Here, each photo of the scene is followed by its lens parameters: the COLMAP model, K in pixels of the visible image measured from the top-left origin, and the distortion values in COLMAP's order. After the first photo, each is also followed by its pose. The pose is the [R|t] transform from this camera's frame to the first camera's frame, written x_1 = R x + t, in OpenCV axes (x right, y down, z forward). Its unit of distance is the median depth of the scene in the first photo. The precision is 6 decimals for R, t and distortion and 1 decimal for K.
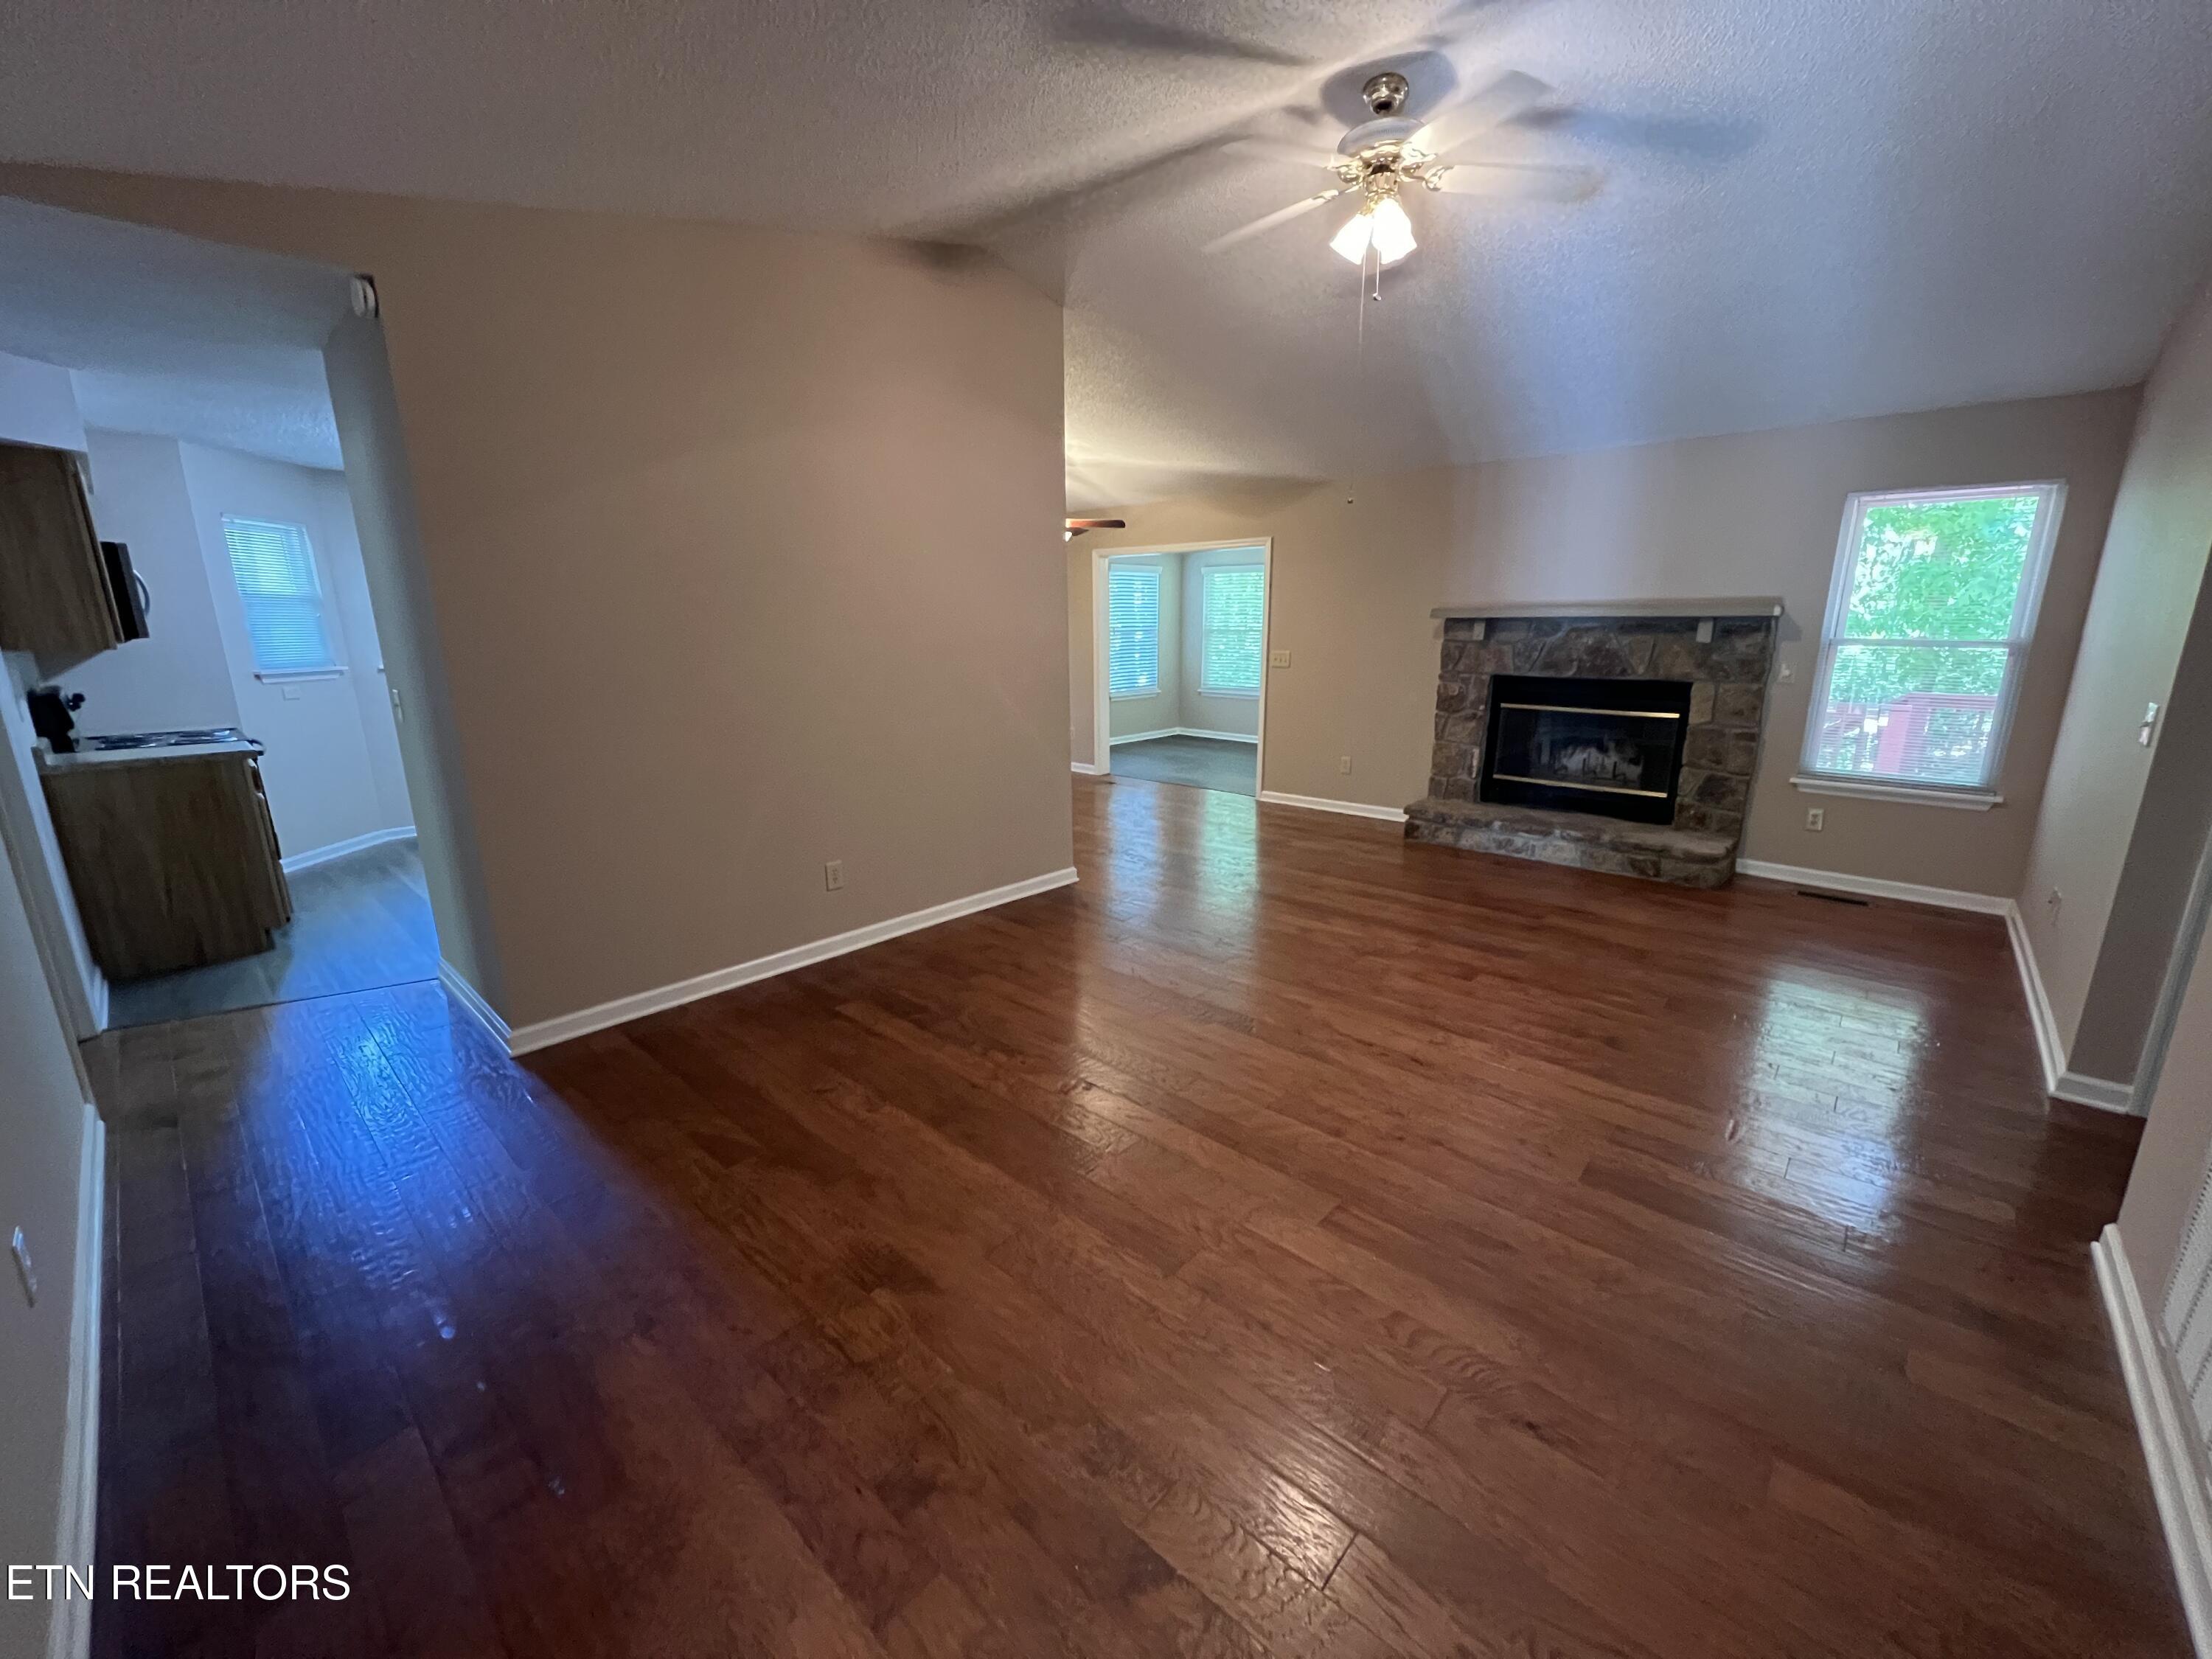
lens RADIAL K [[877.3, 0, 1110.8], [0, 877.3, 830.7], [0, 0, 1]] dist [0.002197, -0.000752]
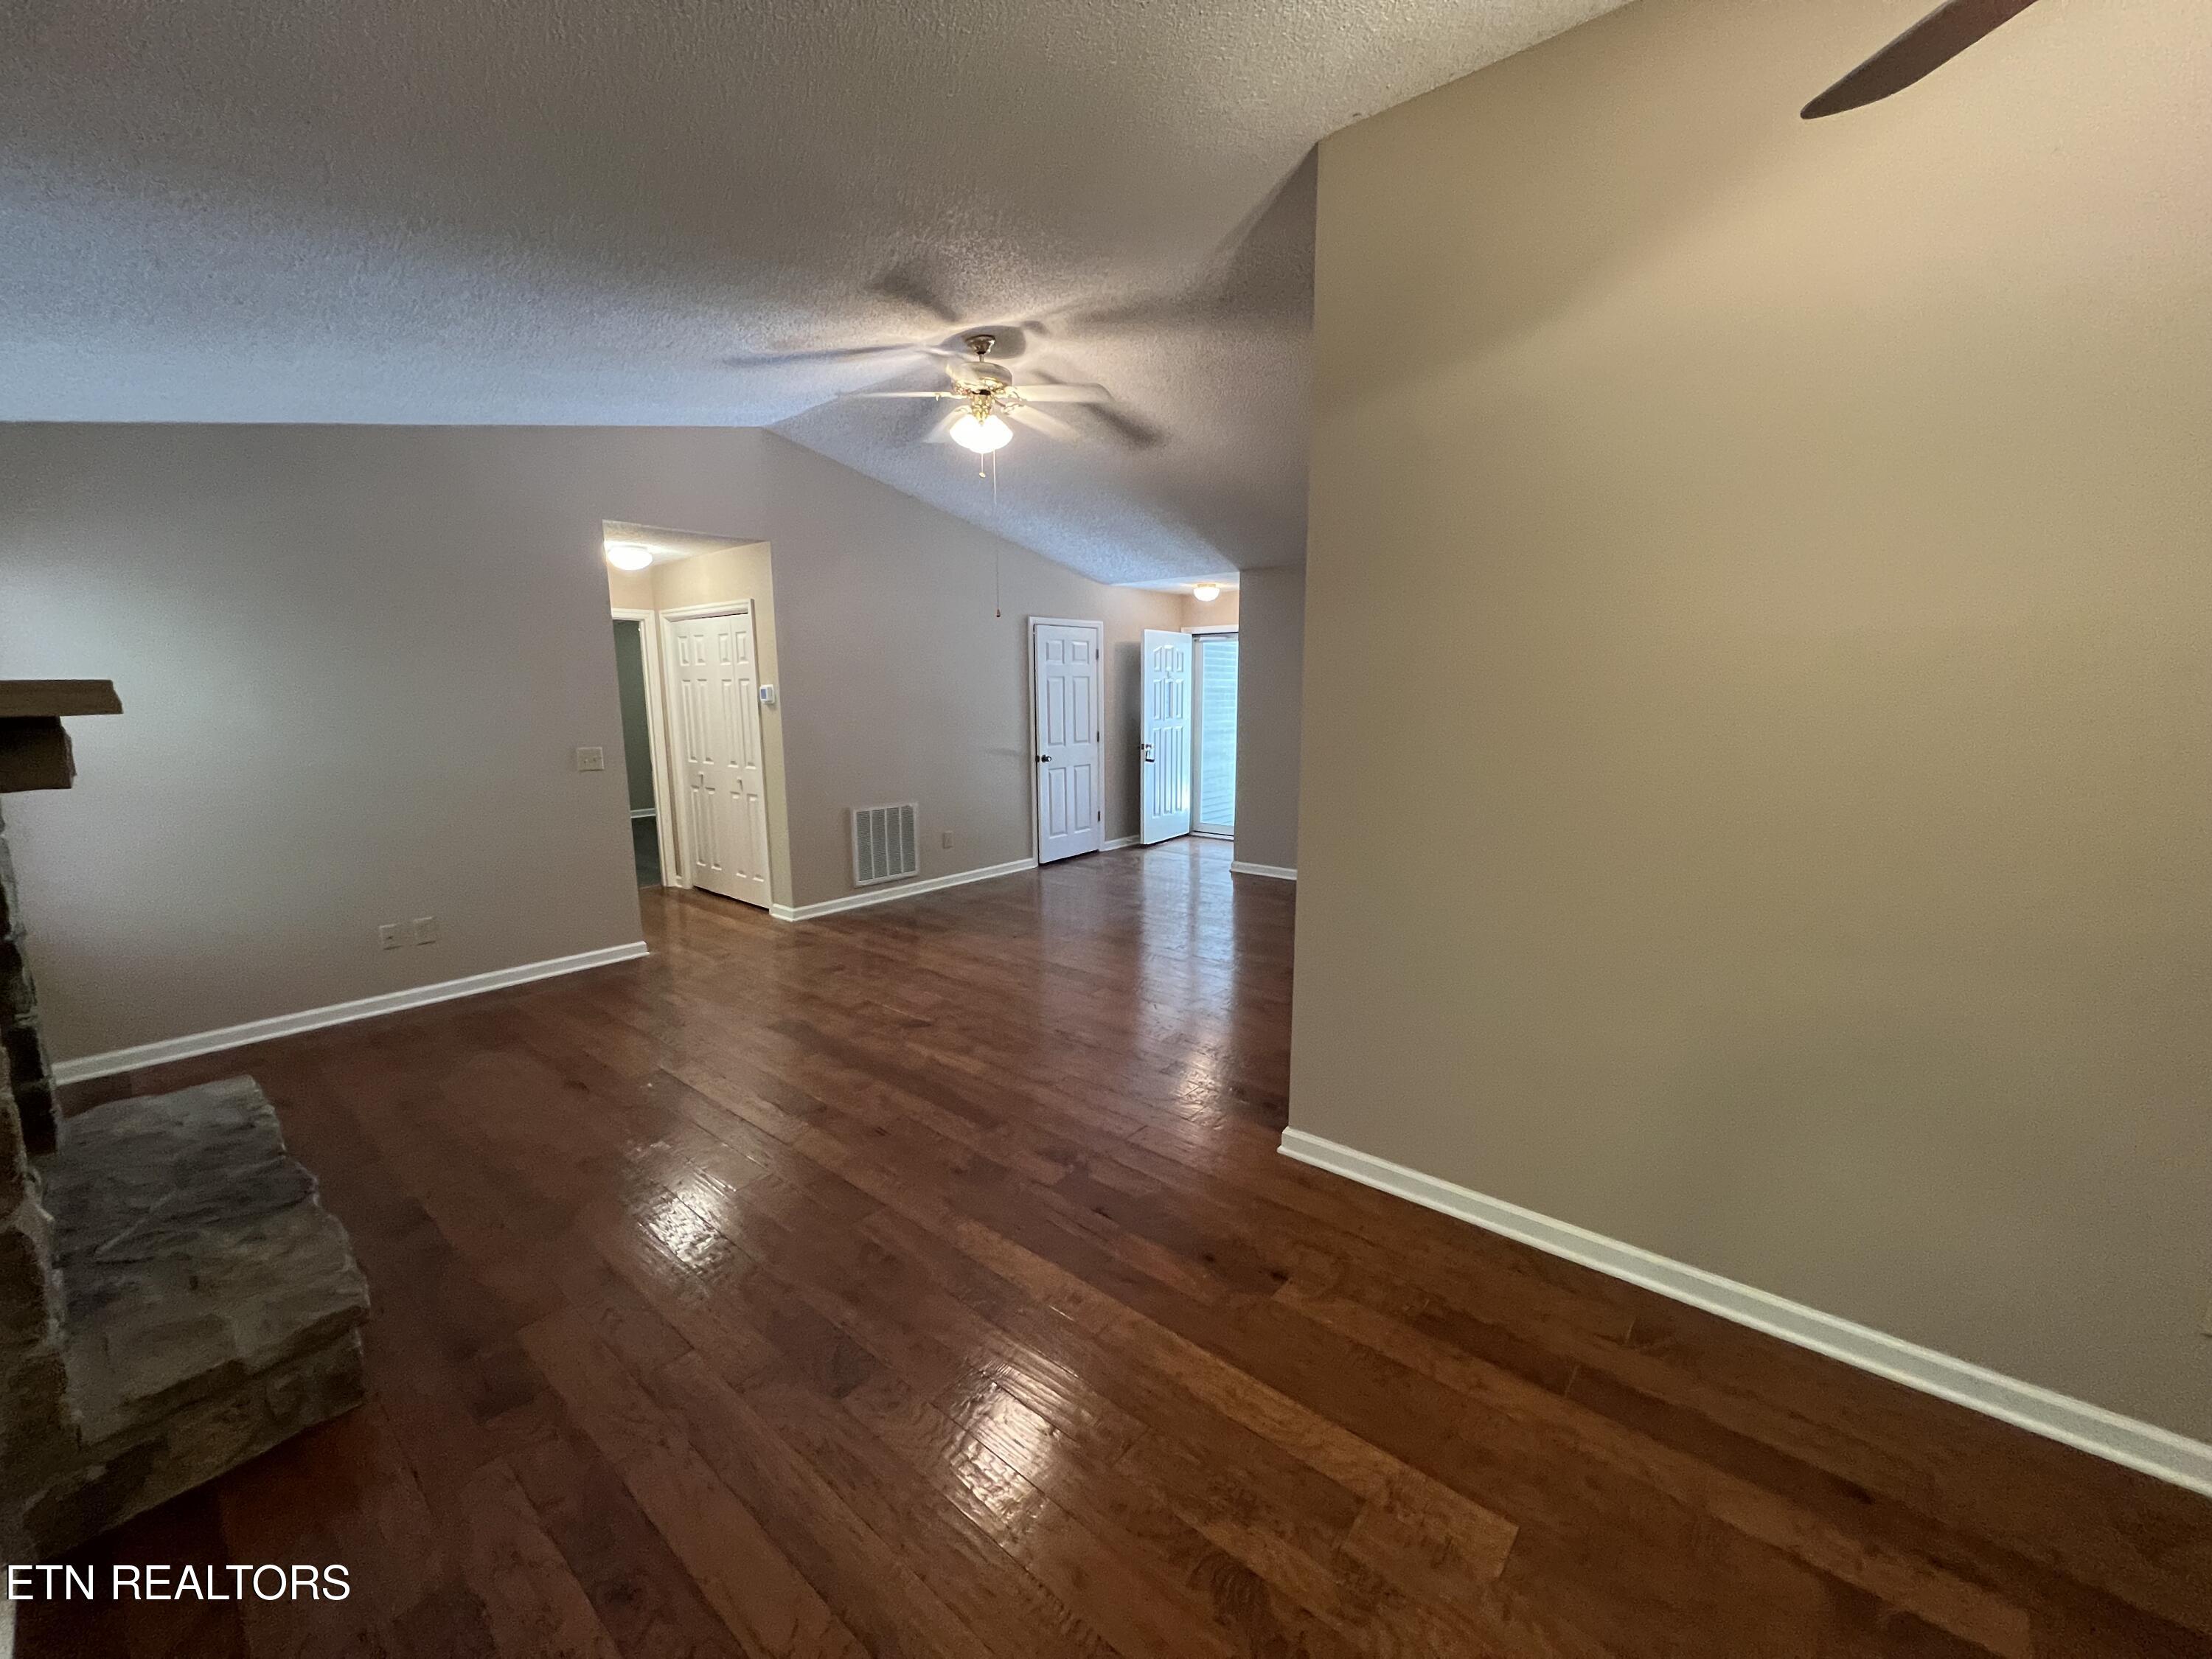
lens RADIAL K [[877.3, 0, 1108.5], [0, 877.3, 839.4], [0, 0, 1]] dist [0.002197, -0.000752]
pose [[-0.999276, 0.012716, -0.035858, 0.111461], [-0.002312, 0.920458, 0.390833, -0.427015], [0.037975, 0.390633, -0.919763, 1.756428]]
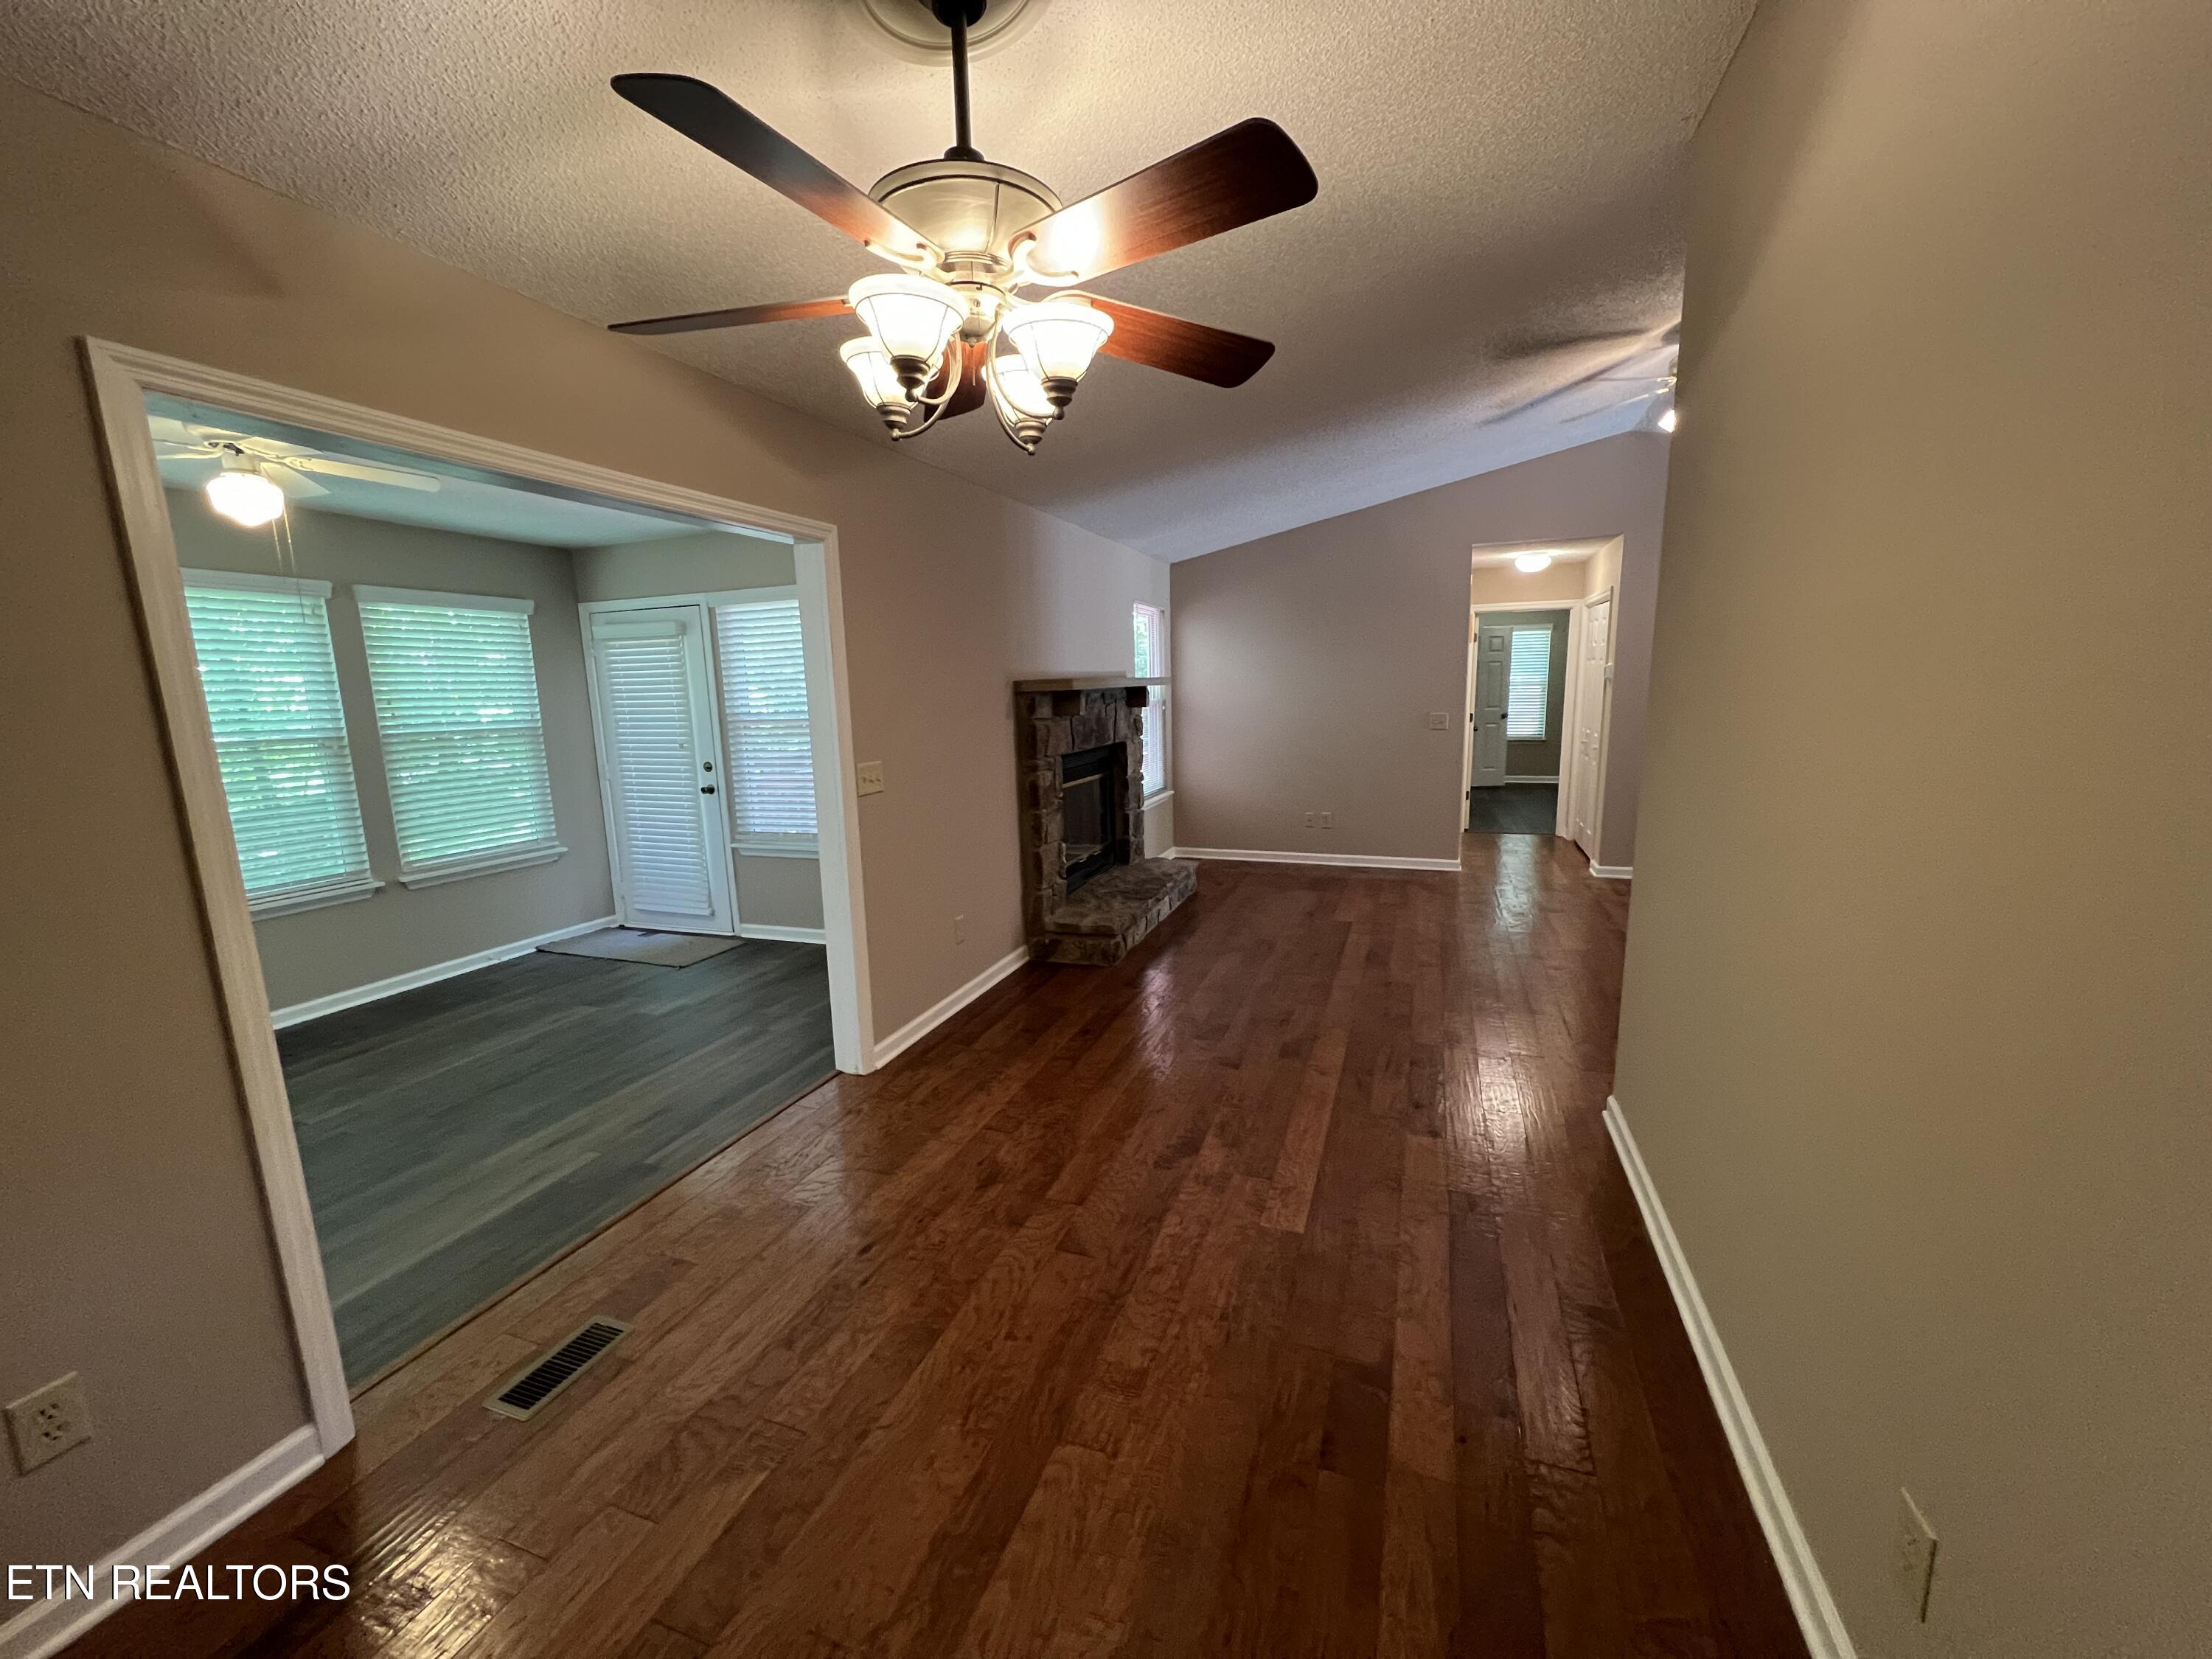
lens RADIAL K [[877.3, 0, 1102.8], [0, 877.3, 834.3], [0, 0, 1]] dist [0.002197, -0.000752]
pose [[-0.370570, -0.150521, 0.916527, -0.518672], [0.239644, 0.937875, 0.250920, -0.427765], [-0.897356, 0.312623, -0.311477, 1.746234]]
